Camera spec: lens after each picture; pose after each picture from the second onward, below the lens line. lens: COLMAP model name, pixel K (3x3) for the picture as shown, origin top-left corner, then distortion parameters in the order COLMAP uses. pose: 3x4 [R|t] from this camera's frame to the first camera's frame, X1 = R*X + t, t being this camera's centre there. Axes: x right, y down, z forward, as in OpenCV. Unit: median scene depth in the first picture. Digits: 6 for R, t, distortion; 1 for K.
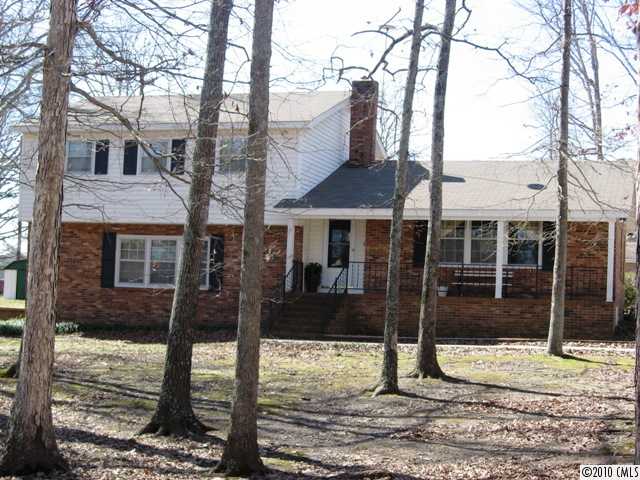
lens RADIAL K [[1089.6, 0, 320.0], [0, 1089.6, 240.0], [0, 0, 1]] dist [-0.154662, -0.074851]
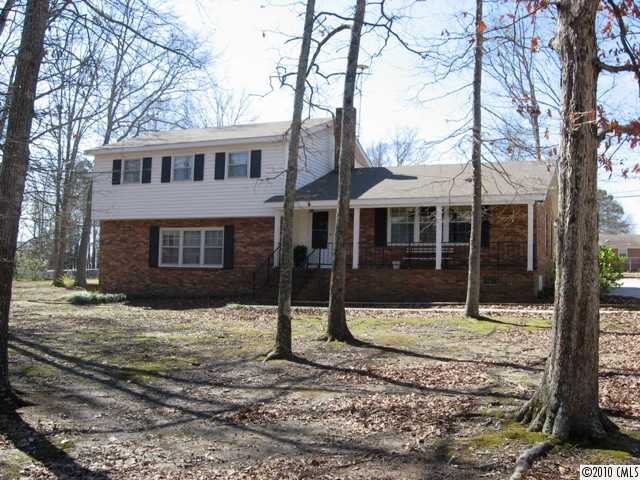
lens RADIAL K [[666.8, 0, 320.0], [0, 666.8, 240.0], [0, 0, 1]] dist [-0.138495, 0.001925]
pose [[0.995034, -0.020693, -0.097359, 0.113996], [0.020315, 0.999782, -0.004873, 0.023160], [0.097438, 0.002871, 0.995237, 0.263391]]
